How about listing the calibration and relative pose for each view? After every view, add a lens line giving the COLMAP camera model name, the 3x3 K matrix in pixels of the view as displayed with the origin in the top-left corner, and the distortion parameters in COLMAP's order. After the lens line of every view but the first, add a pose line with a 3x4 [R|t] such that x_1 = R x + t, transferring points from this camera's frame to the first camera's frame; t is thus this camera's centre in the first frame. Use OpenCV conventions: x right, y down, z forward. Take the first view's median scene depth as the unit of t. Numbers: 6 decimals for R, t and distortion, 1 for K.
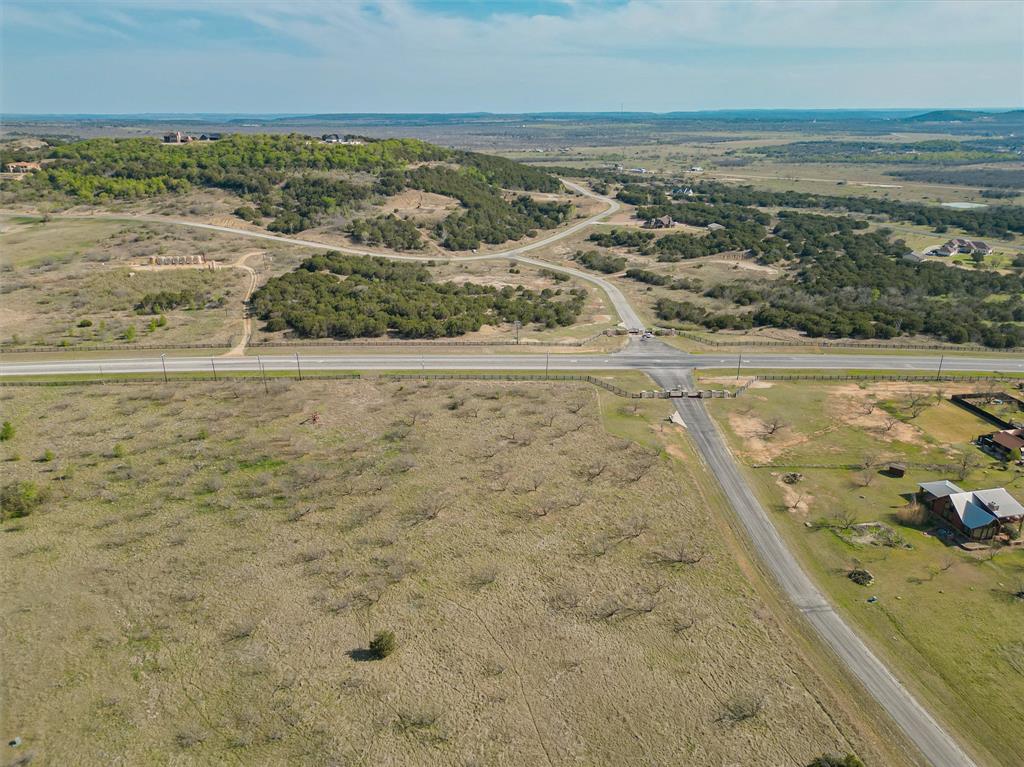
lens RADIAL K [[712.2, 0, 510.9], [0, 712.2, 383.9], [0, 0, 1]] dist [0.069524, -0.062704]
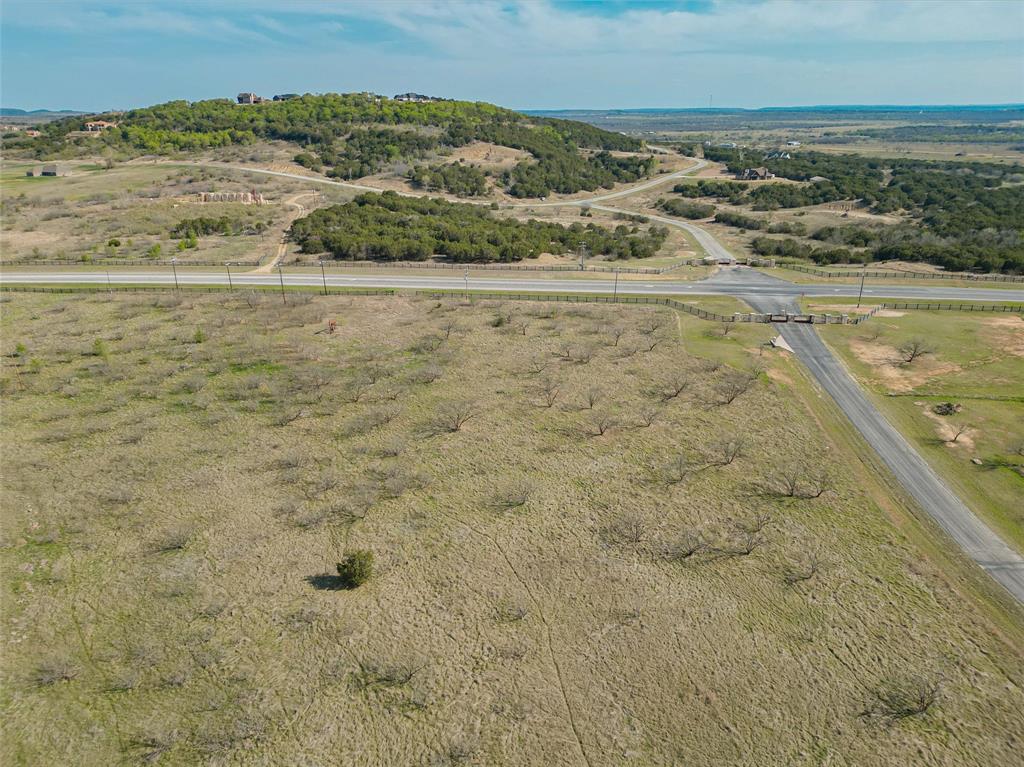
lens RADIAL K [[712.2, 0, 511.2], [0, 712.2, 384.2], [0, 0, 1]] dist [0.069524, -0.062704]
pose [[0.994009, 0.036445, -0.103045, 0.020690], [-0.036385, 0.999335, 0.002467, 0.096571], [0.103066, 0.001297, 0.994674, 0.176544]]
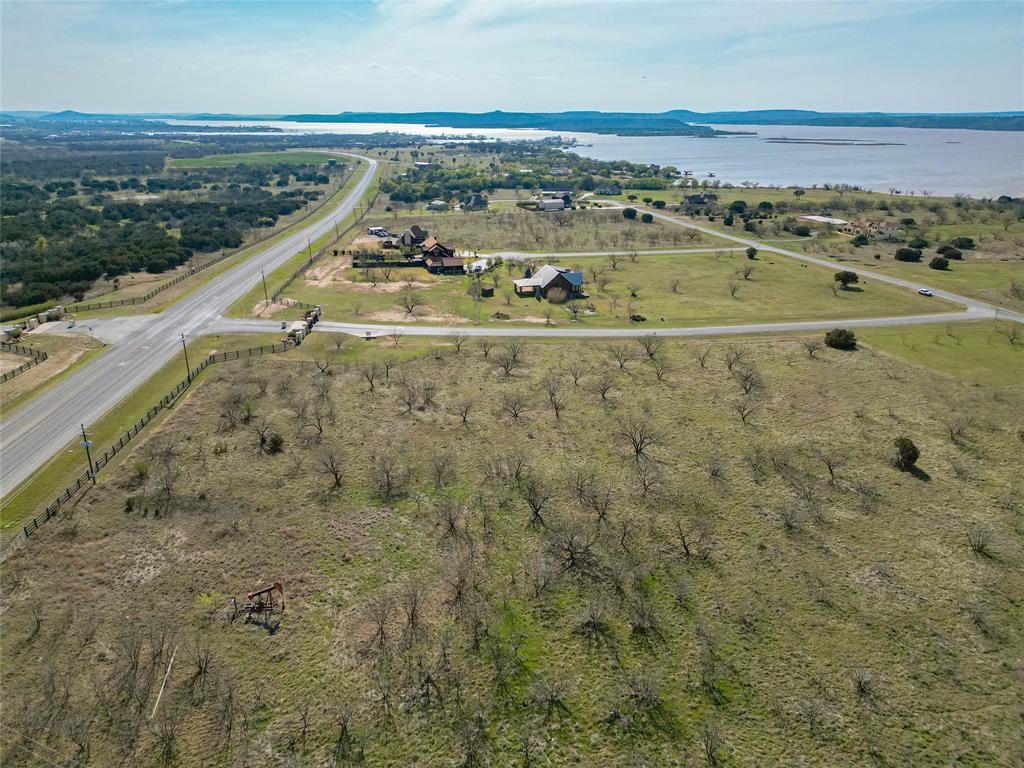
lens RADIAL K [[712.2, 0, 510.6], [0, 712.2, 379.4], [0, 0, 1]] dist [0.069524, -0.062704]
pose [[-0.063053, -0.340366, 0.938176, -0.550140], [0.353298, 0.871561, 0.339943, -0.124044], [-0.933383, 0.352891, 0.065296, 0.759685]]
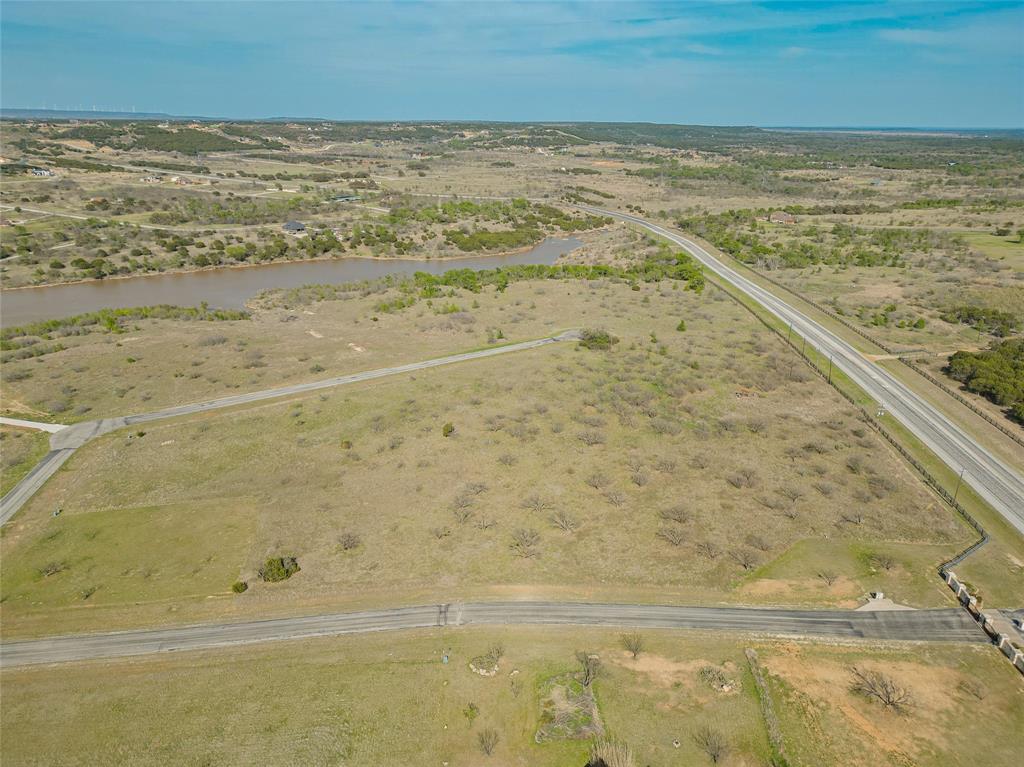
lens RADIAL K [[712.2, 0, 507.1], [0, 712.2, 384.0], [0, 0, 1]] dist [0.069524, -0.062704]
pose [[-0.091156, 0.343482, -0.934725, 0.747898], [-0.364093, 0.862152, 0.352321, -0.210911], [0.926891, 0.372443, 0.046469, 0.554226]]
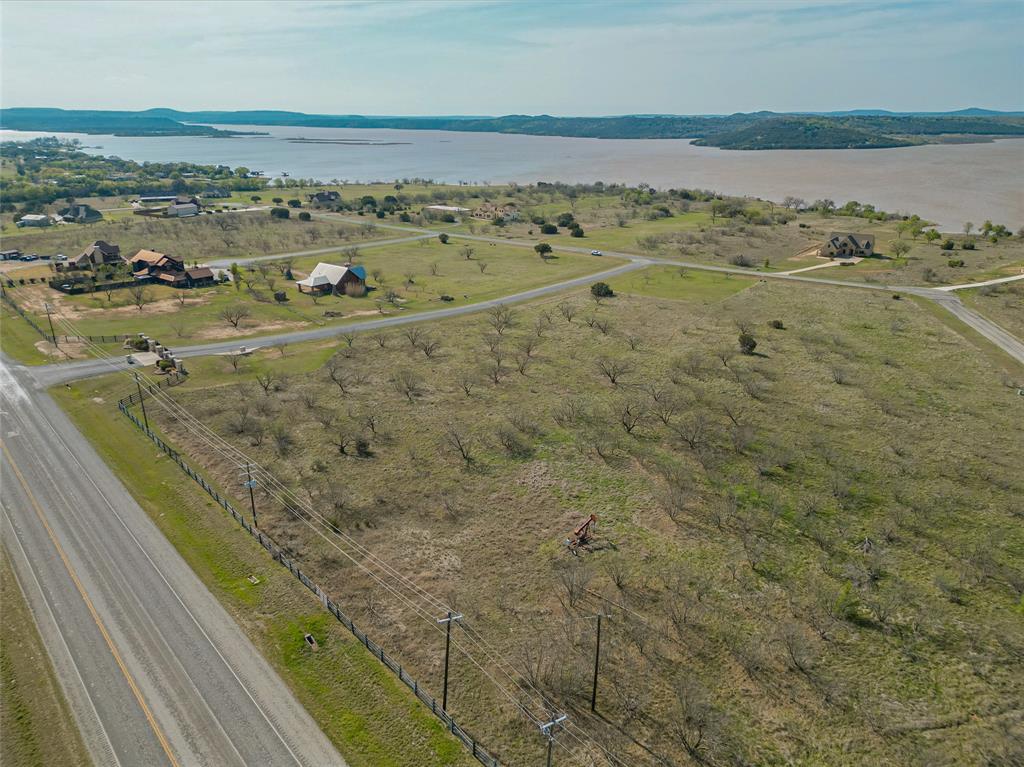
lens RADIAL K [[712.2, 0, 510.2], [0, 712.2, 386.5], [0, 0, 1]] dist [0.069524, -0.062704]
pose [[-0.654272, -0.263421, 0.708899, -0.487869], [0.267922, 0.795842, 0.543004, -0.248282], [-0.707210, 0.545202, -0.450121, 1.094292]]
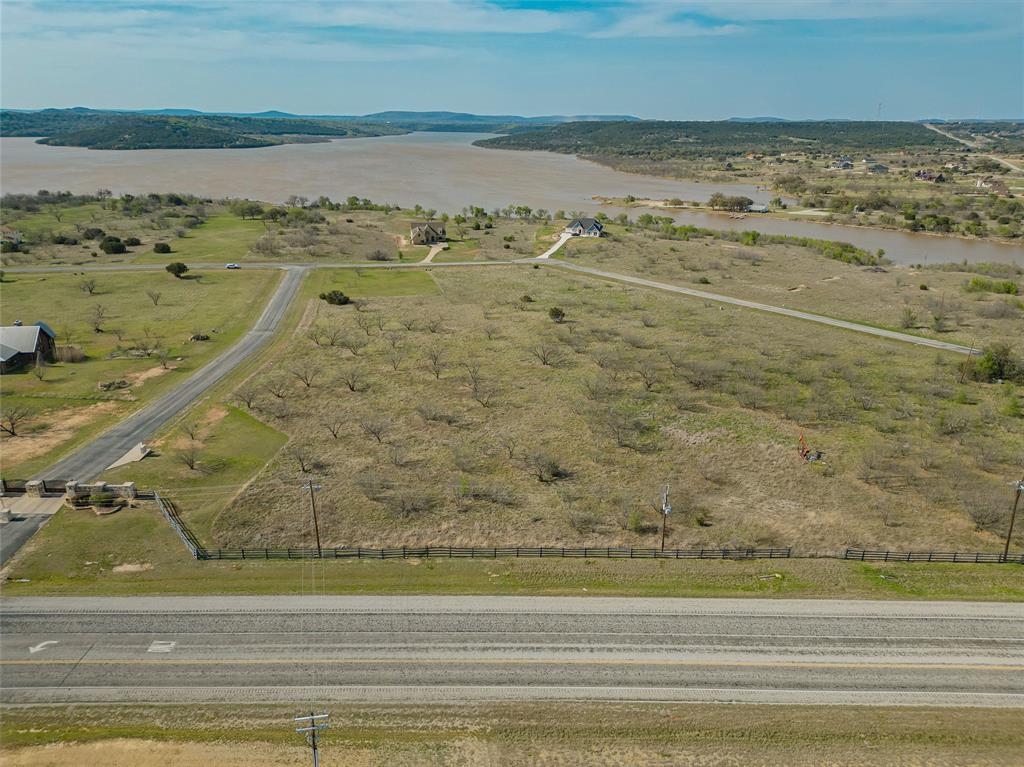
lens RADIAL K [[712.2, 0, 513.5], [0, 712.2, 385.8], [0, 0, 1]] dist [0.069524, -0.062704]
pose [[-0.999886, -0.013239, 0.007218, -0.050758], [-0.005283, 0.755894, 0.654673, -0.323811], [-0.014123, 0.654561, -0.755878, 1.289385]]
